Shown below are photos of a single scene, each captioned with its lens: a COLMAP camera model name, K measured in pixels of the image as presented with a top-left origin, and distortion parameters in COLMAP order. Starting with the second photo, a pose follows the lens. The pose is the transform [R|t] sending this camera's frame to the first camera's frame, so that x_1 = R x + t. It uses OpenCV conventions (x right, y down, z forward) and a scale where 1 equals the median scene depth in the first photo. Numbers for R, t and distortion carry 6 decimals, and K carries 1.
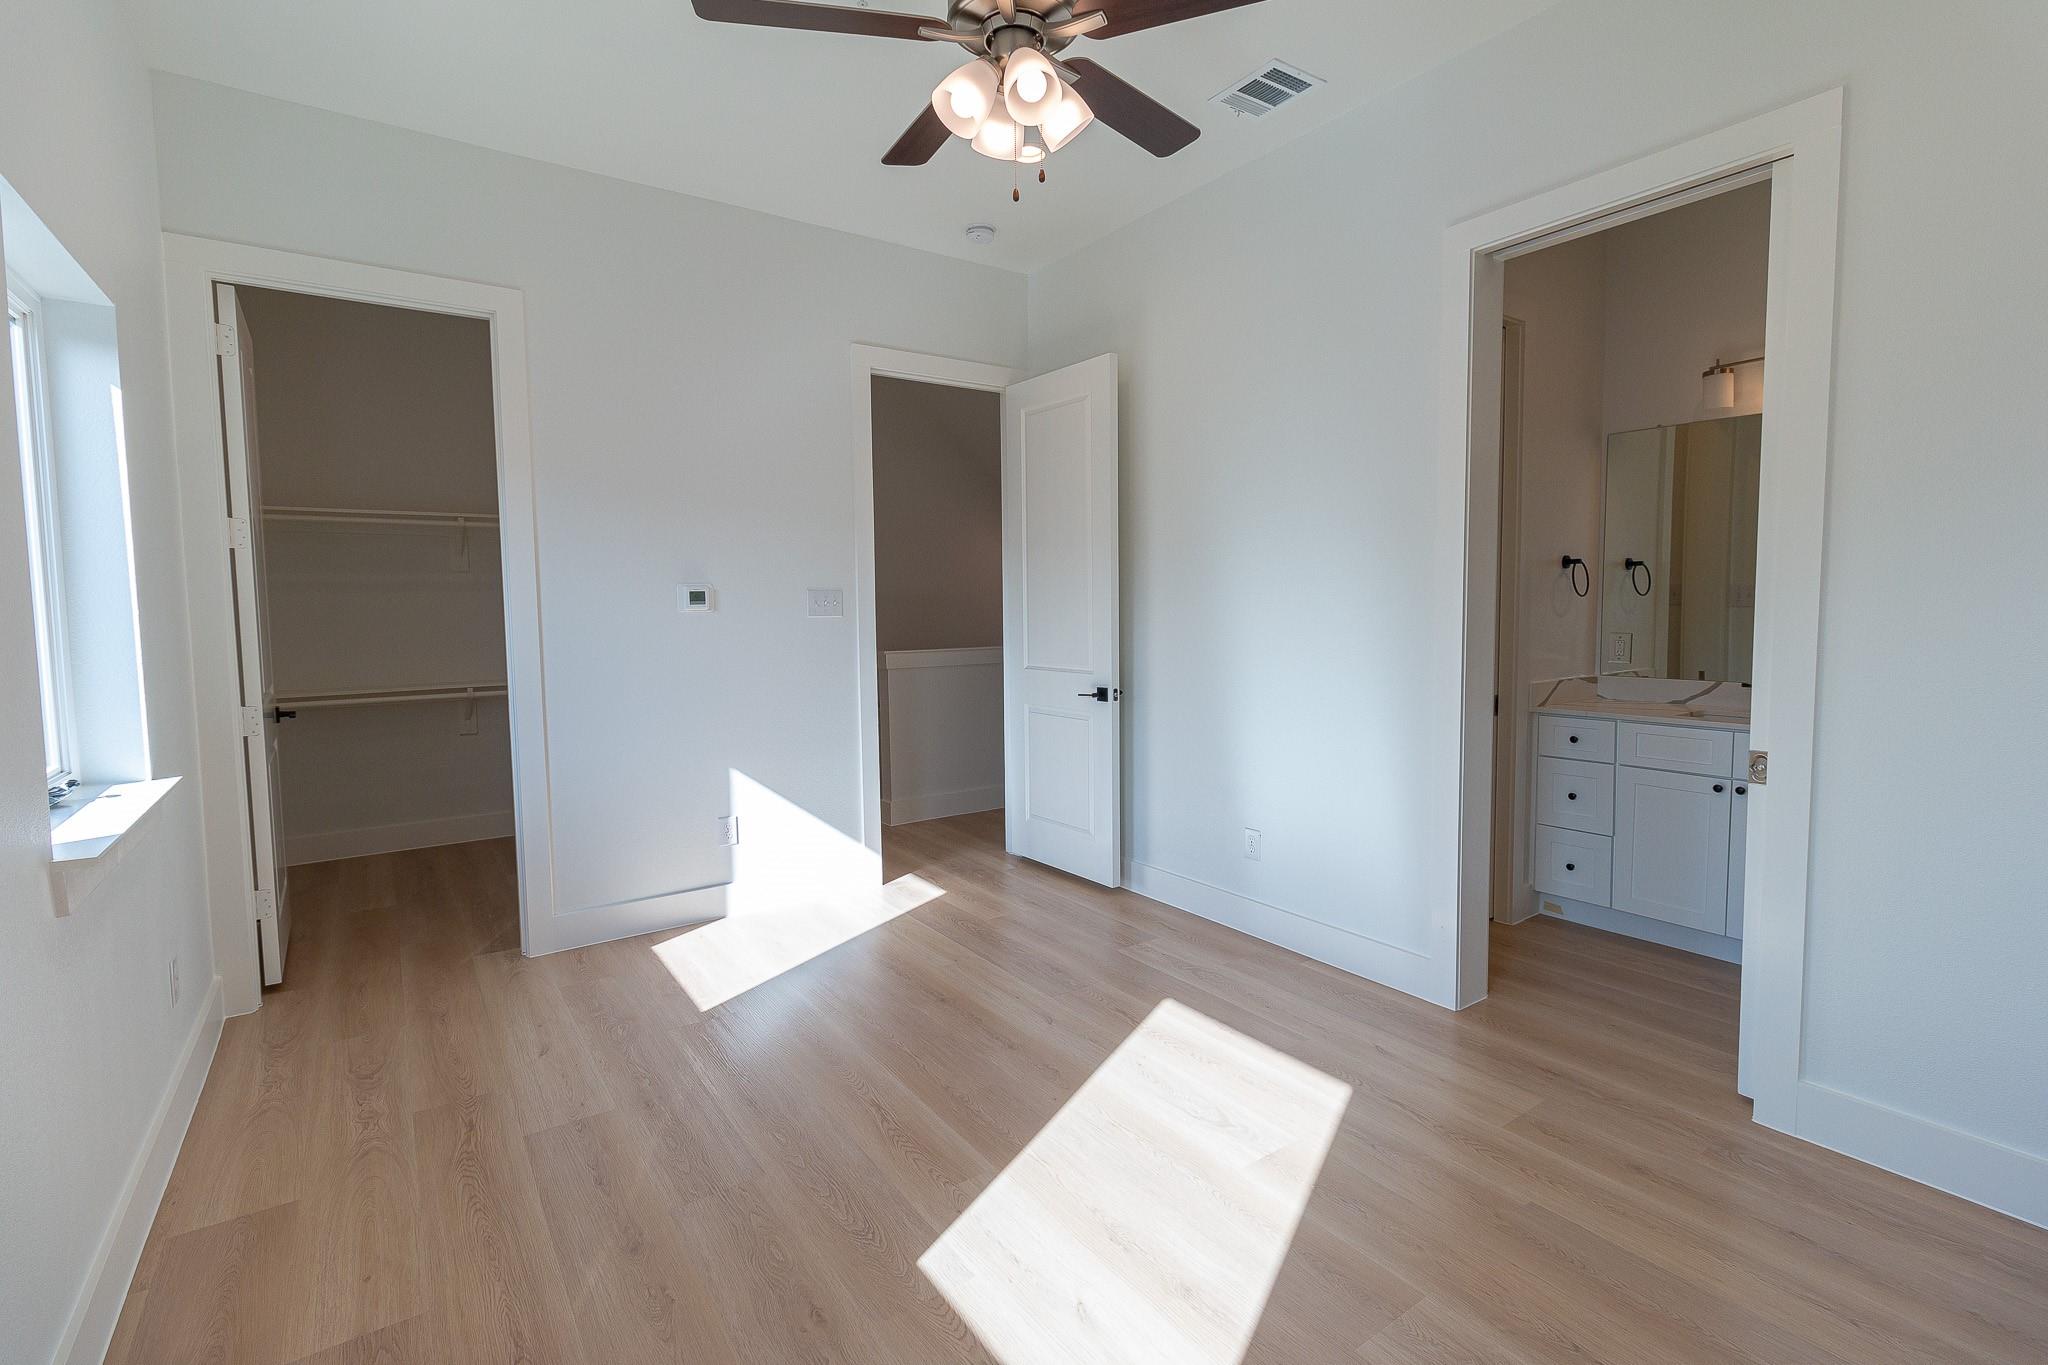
lens RADIAL K [[935.8, 0, 1025.7], [0, 935.8, 666.6], [0, 0, 1]] dist [0.002520, -0.000100]
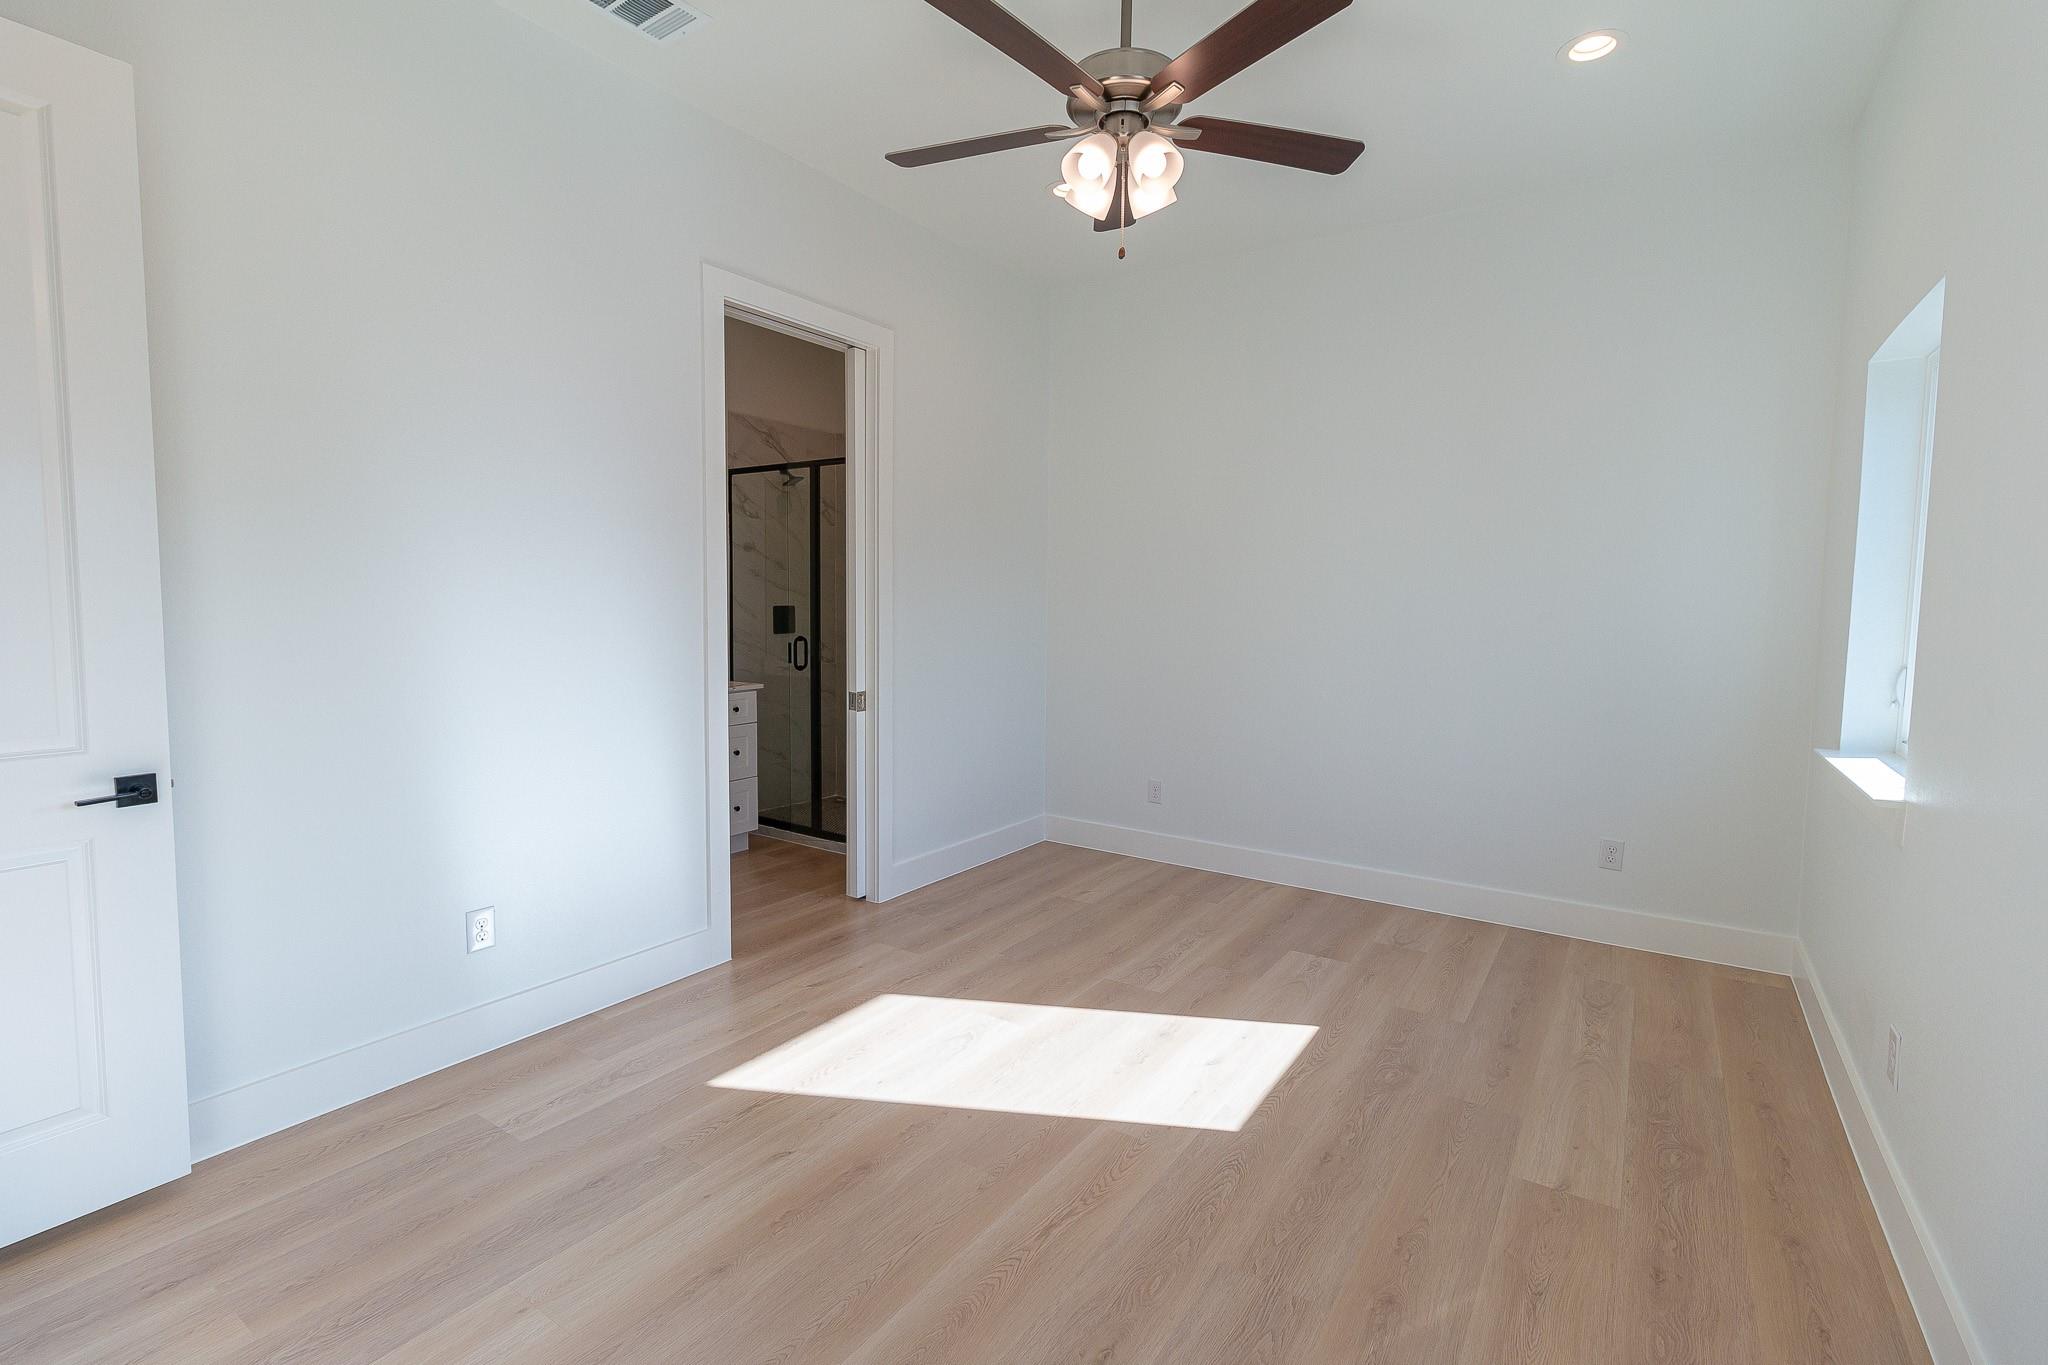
lens RADIAL K [[935.8, 0, 1025.7], [0, 935.8, 666.6], [0, 0, 1]] dist [0.002520, -0.000100]
pose [[-0.361838, -0.058557, 0.930400, -0.968664], [0.055489, 0.994903, 0.084196, -0.089895], [-0.930588, 0.082092, -0.356744, 1.404019]]
